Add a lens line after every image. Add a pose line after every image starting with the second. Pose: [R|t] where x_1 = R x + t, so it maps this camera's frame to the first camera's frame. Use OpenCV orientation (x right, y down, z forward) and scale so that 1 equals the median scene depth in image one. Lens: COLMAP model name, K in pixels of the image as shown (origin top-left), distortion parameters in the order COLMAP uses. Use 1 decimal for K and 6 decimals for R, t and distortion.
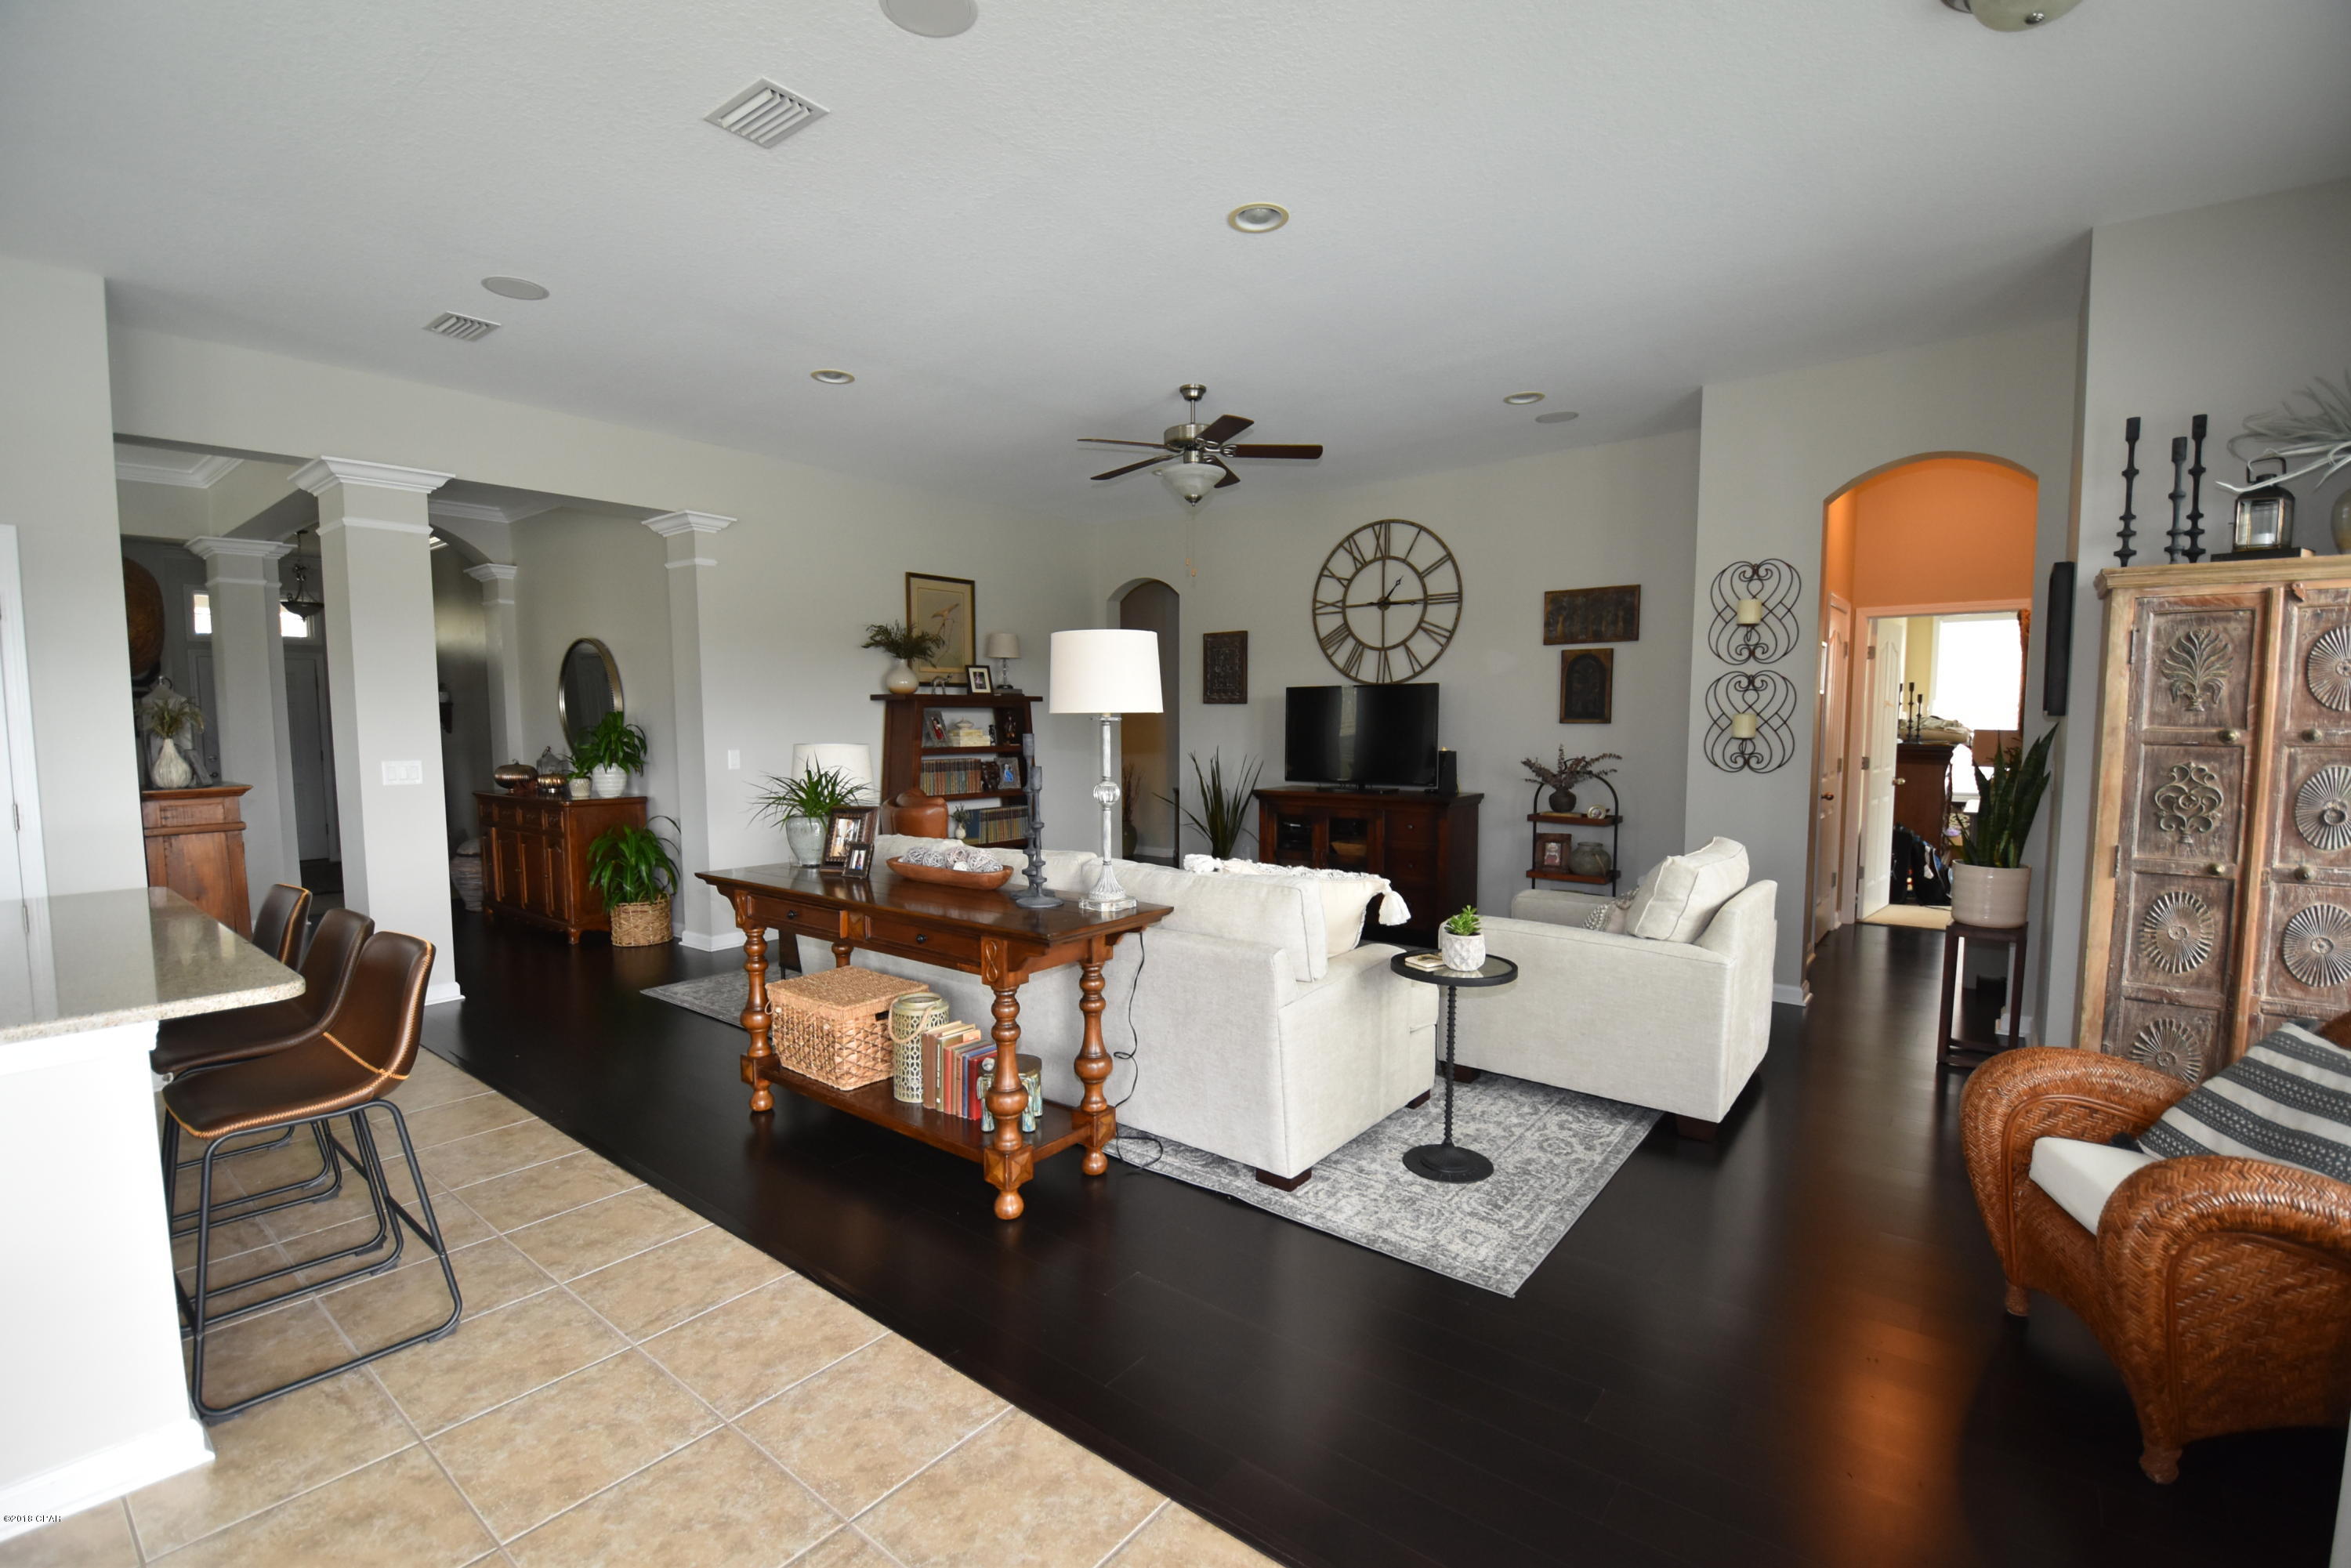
lens RADIAL K [[1026.2, 0, 1175.0], [0, 1026.2, 805.2], [0, 0, 1]] dist [0.019155, -0.026456]
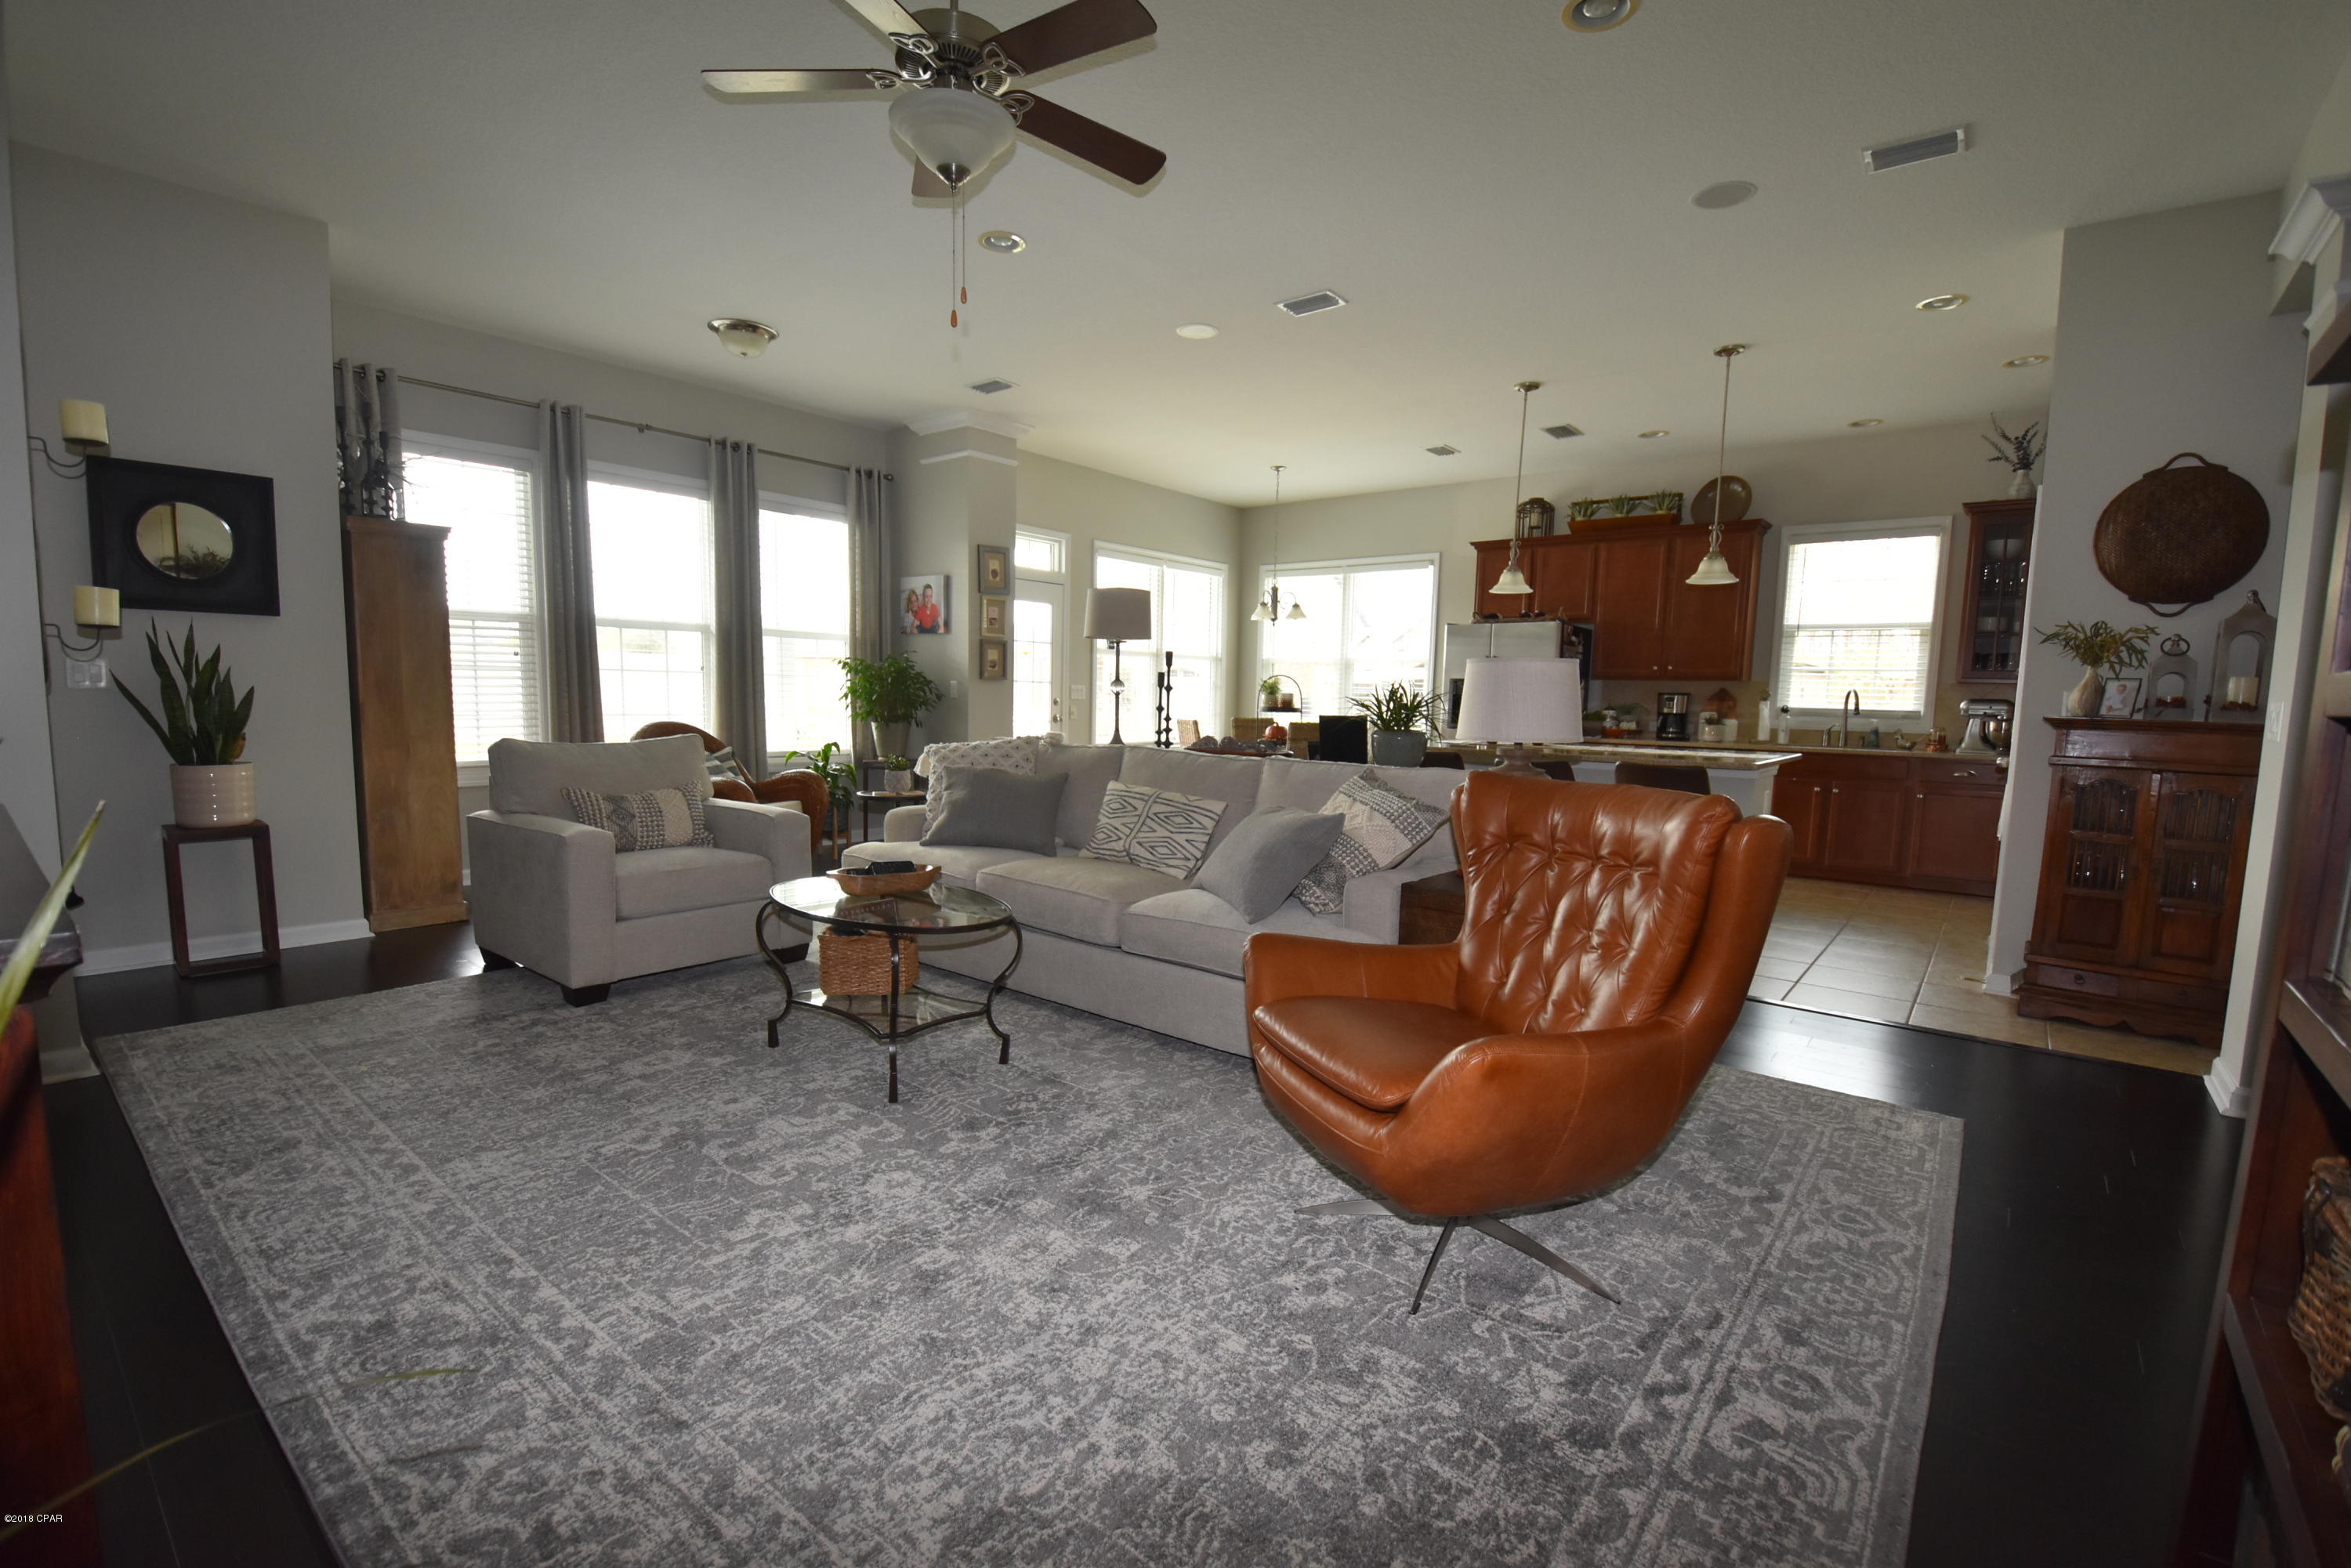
lens RADIAL K [[1026.2, 0, 1175.0], [0, 1026.2, 805.2], [0, 0, 1]] dist [0.019155, -0.026456]
pose [[-0.999793, -0.017949, 0.009584, -0.103257], [-0.015773, 0.981239, 0.192147, -0.083969], [-0.012853, 0.191956, -0.981319, 1.542231]]
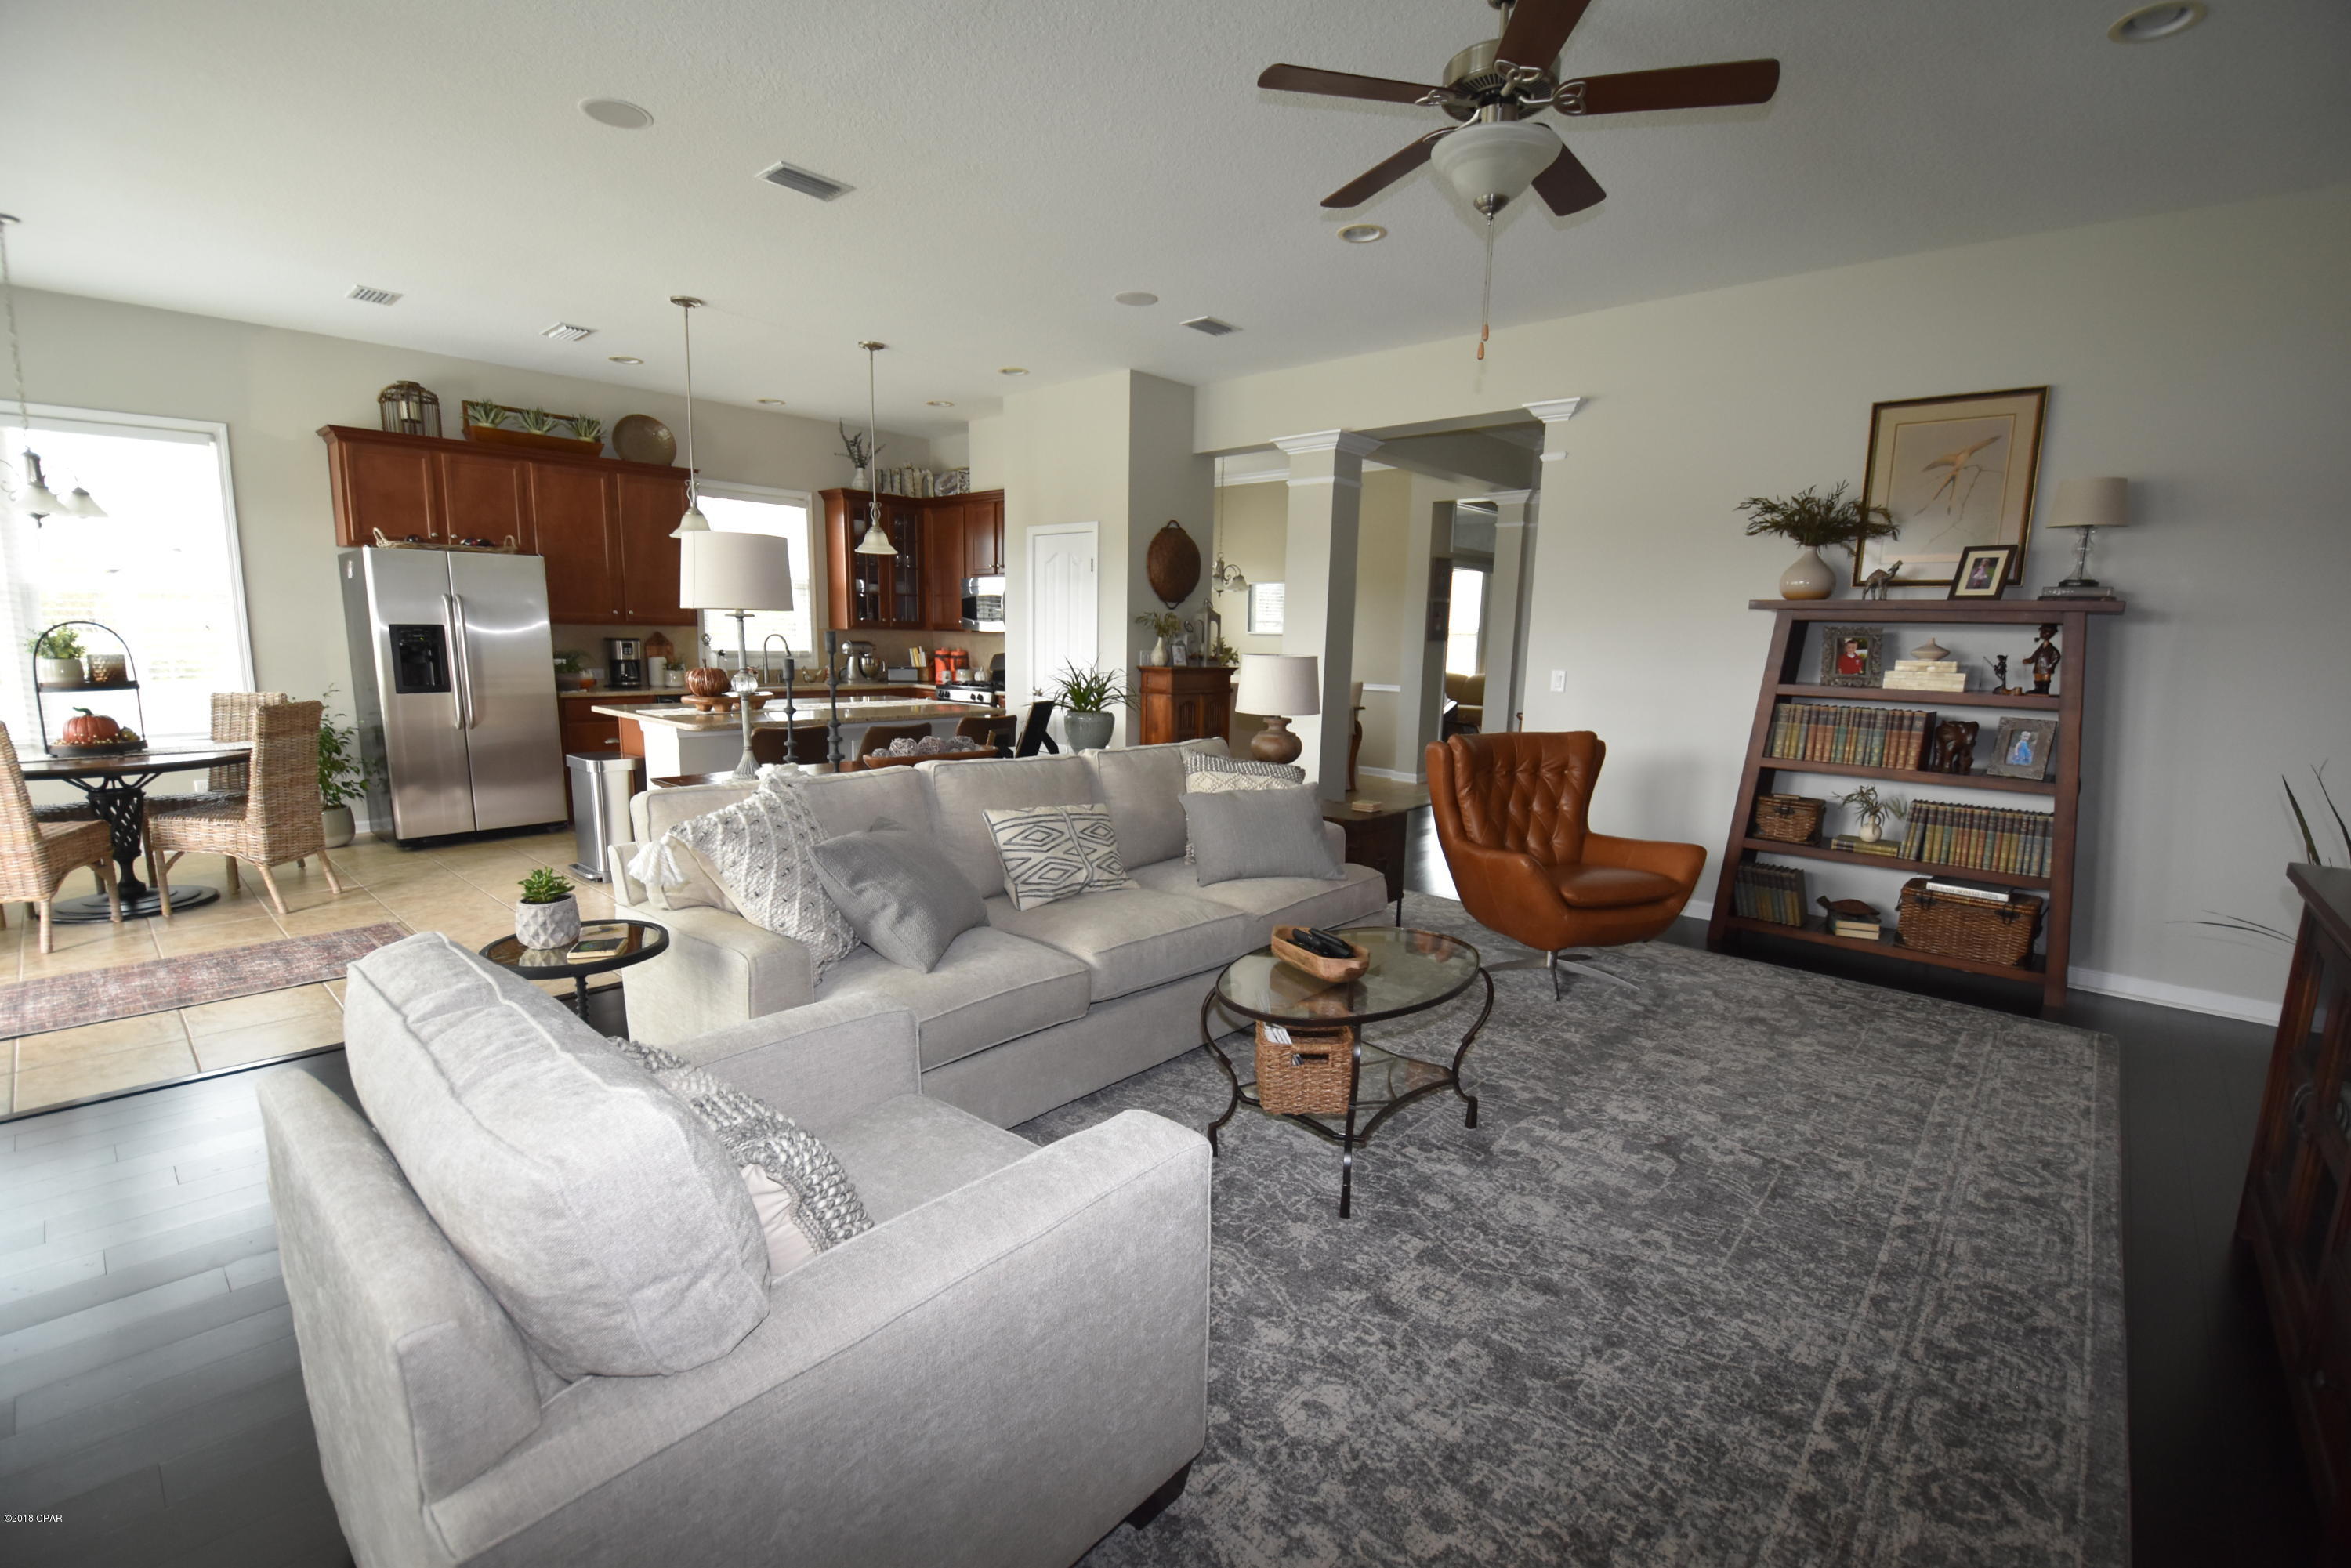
lens RADIAL K [[1026.2, 0, 1175.0], [0, 1026.2, 805.2], [0, 0, 1]] dist [0.019155, -0.026456]
pose [[-0.061004, 0.171040, -0.983374, 0.583142], [-0.105689, 0.978563, 0.176759, -0.074409], [0.992526, 0.114715, -0.041619, 0.876225]]
